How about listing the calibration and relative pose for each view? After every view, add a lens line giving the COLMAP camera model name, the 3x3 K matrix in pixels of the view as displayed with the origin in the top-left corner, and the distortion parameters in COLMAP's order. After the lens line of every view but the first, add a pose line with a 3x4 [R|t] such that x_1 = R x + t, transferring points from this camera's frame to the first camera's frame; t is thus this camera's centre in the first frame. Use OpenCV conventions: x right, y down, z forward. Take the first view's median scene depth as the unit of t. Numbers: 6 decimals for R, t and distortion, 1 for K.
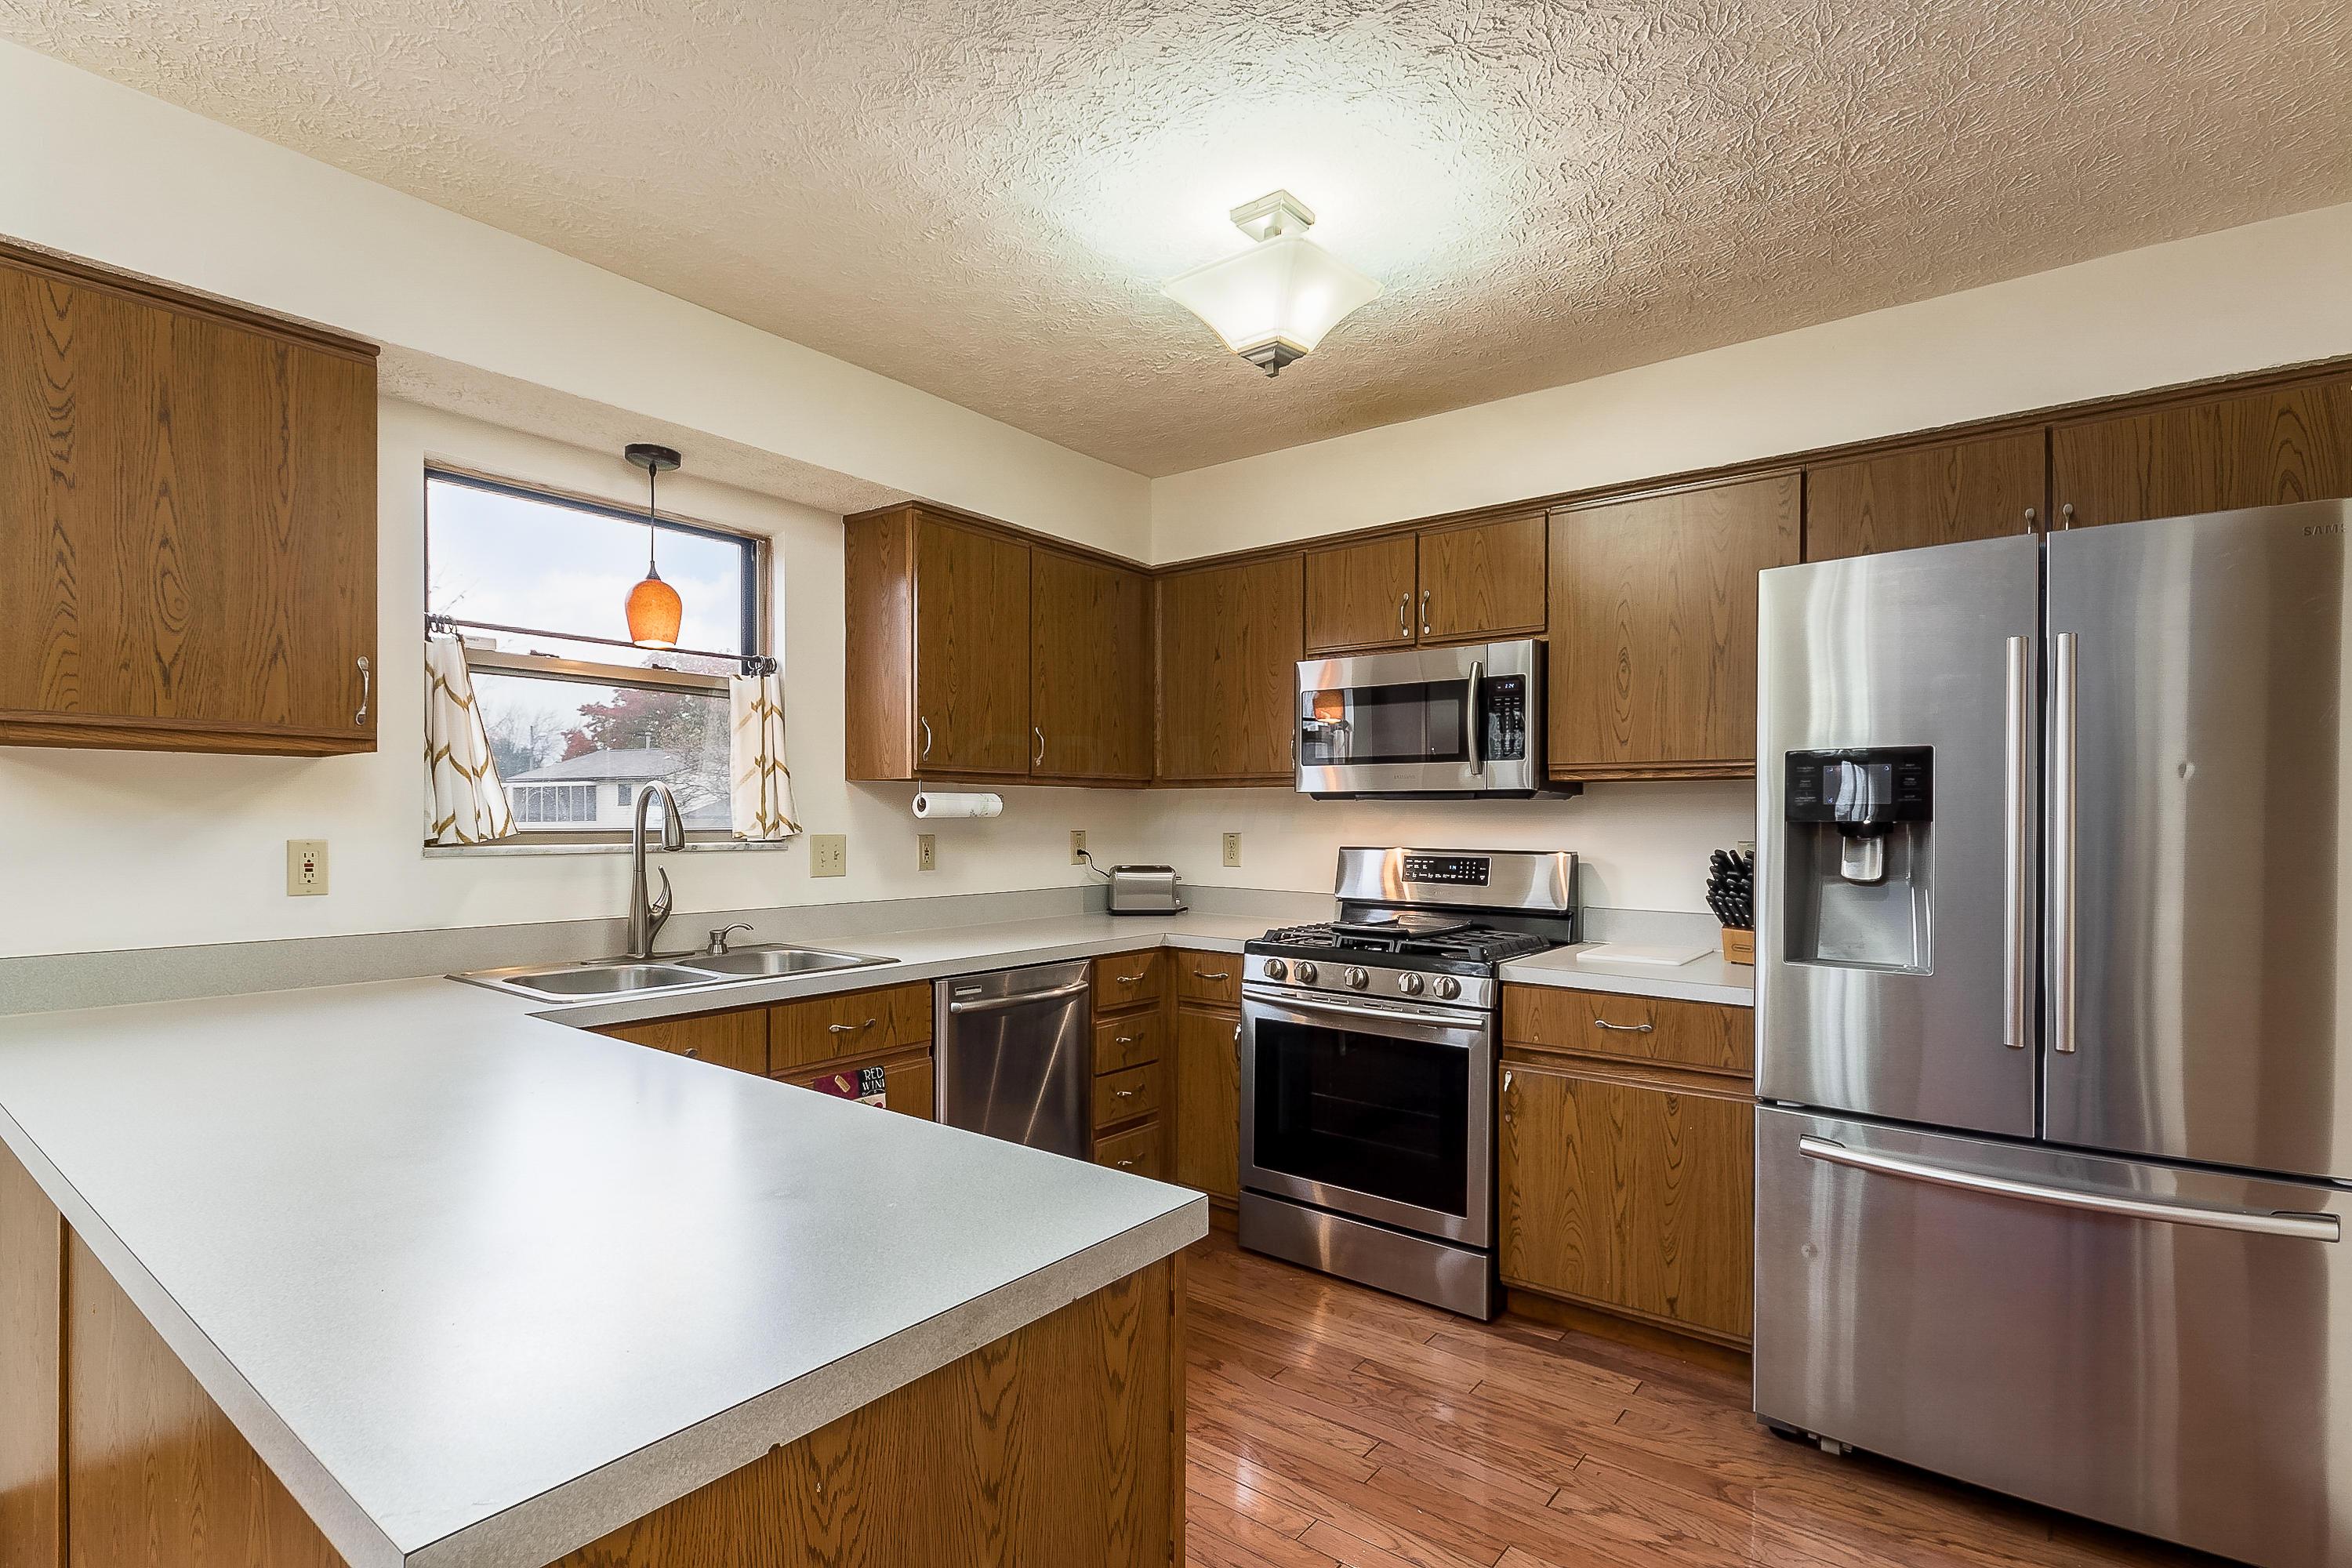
lens RADIAL K [[1114.1, 0, 1144.2], [0, 1114.1, 826.3], [0, 0, 1]] dist [0.003768, -0.000031]
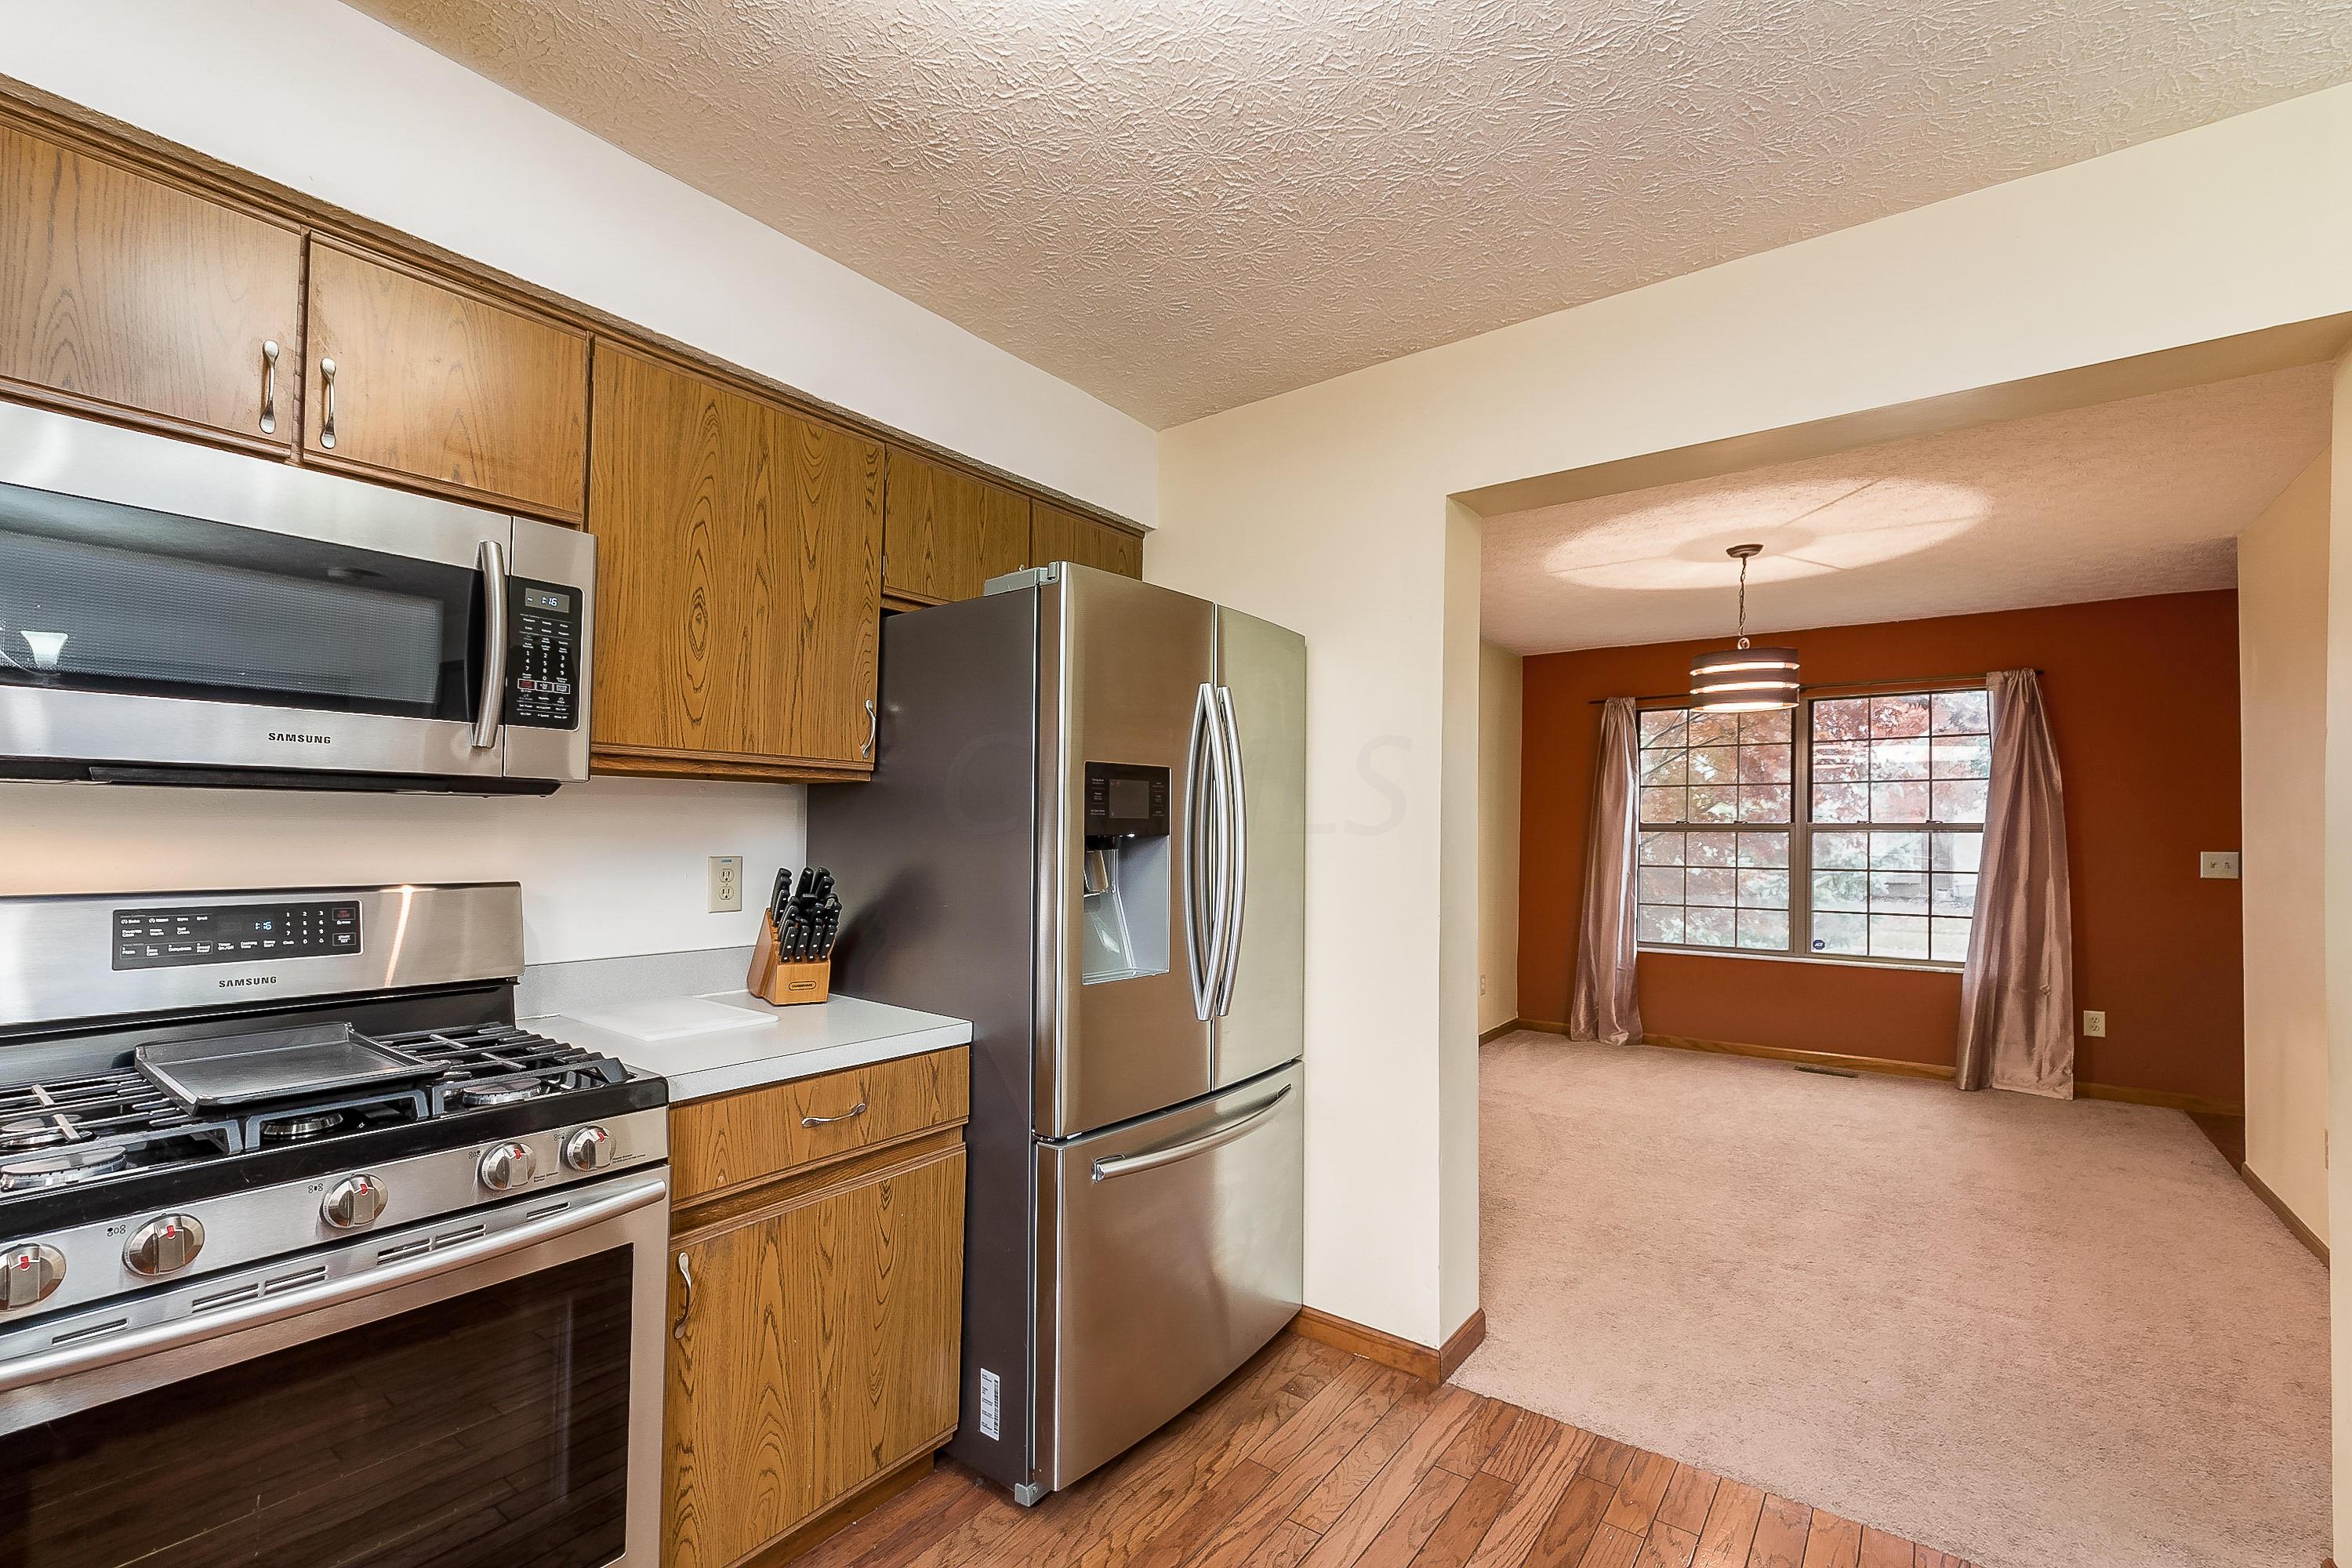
lens RADIAL K [[1001.7, 0, 1157.4], [0, 1001.7, 819.5], [0, 0, 1]] dist [0.007213, -0.000104]
pose [[-0.013684, 0.009886, 0.999857, -0.216844], [-0.000185, 0.999951, -0.009890, -0.007255], [-0.999906, -0.000320, -0.013682, 0.747242]]
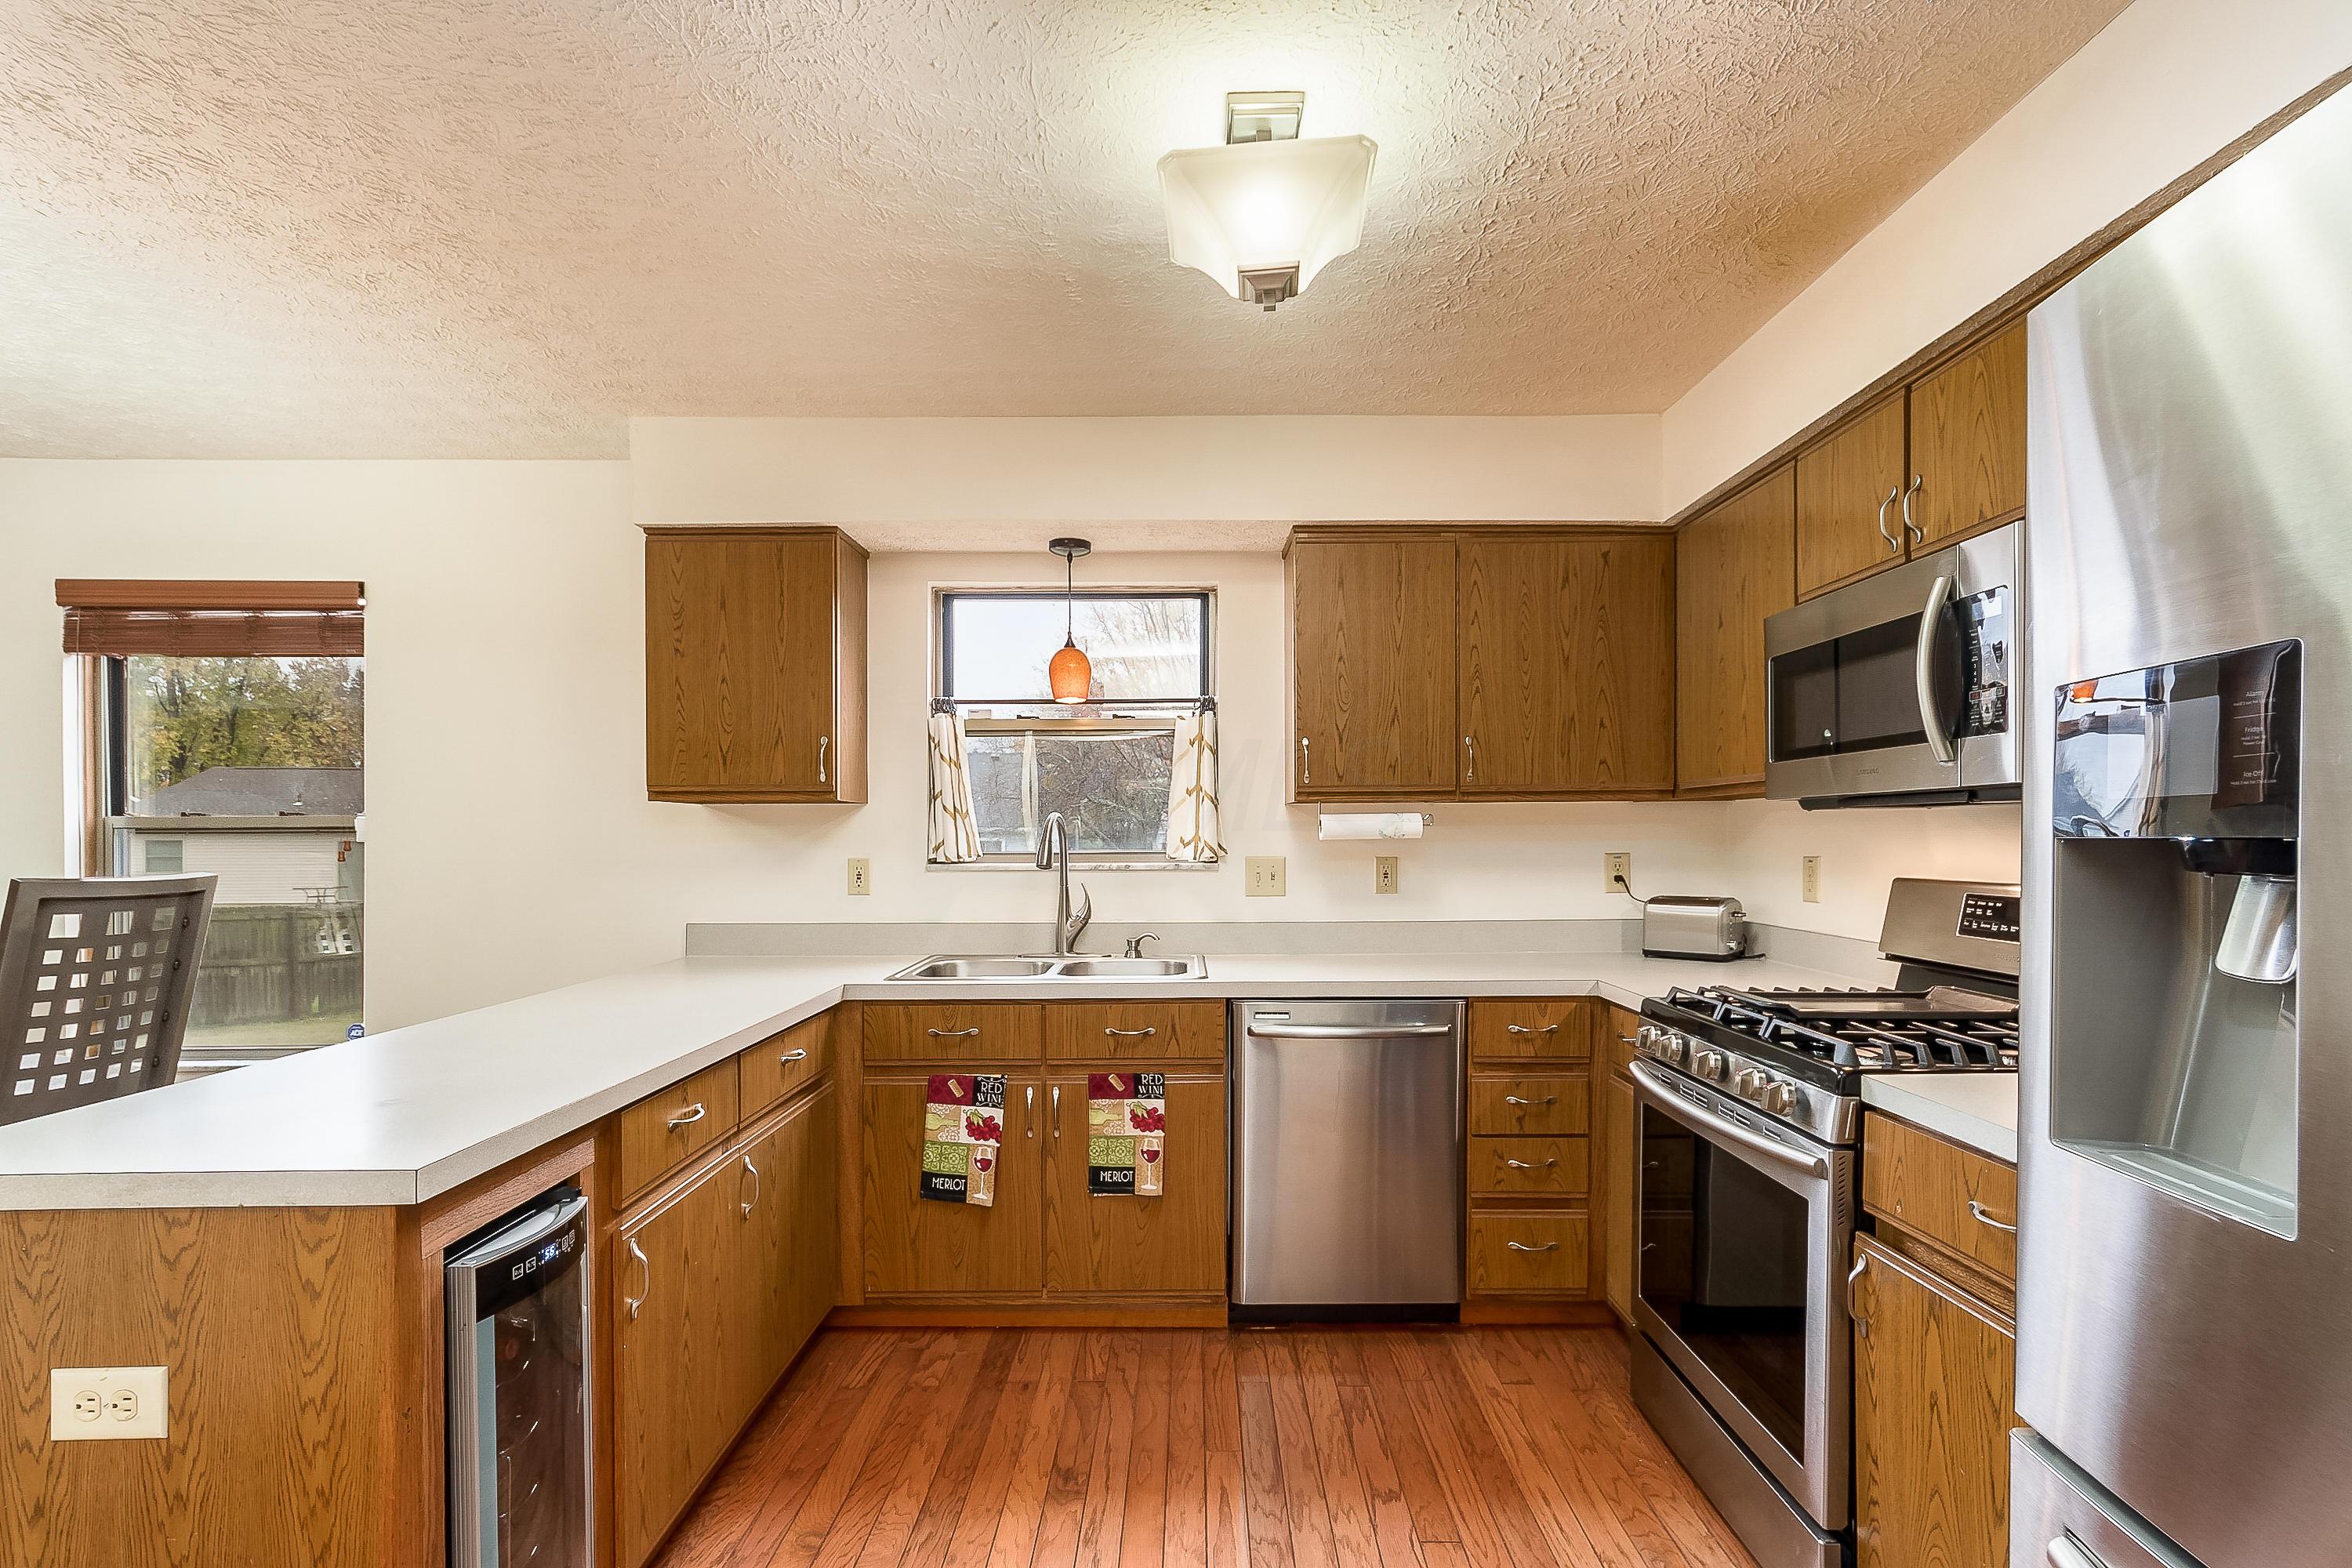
lens RADIAL K [[1083.9, 0, 1201.1], [0, 1083.9, 849.4], [0, 0, 1]] dist [0.007478, 0.000653]
pose [[0.633985, -0.001015, -0.773345, 0.553094], [0.003041, 0.999995, 0.001180, -0.000752], [0.773340, -0.003100, 0.633984, 0.348161]]
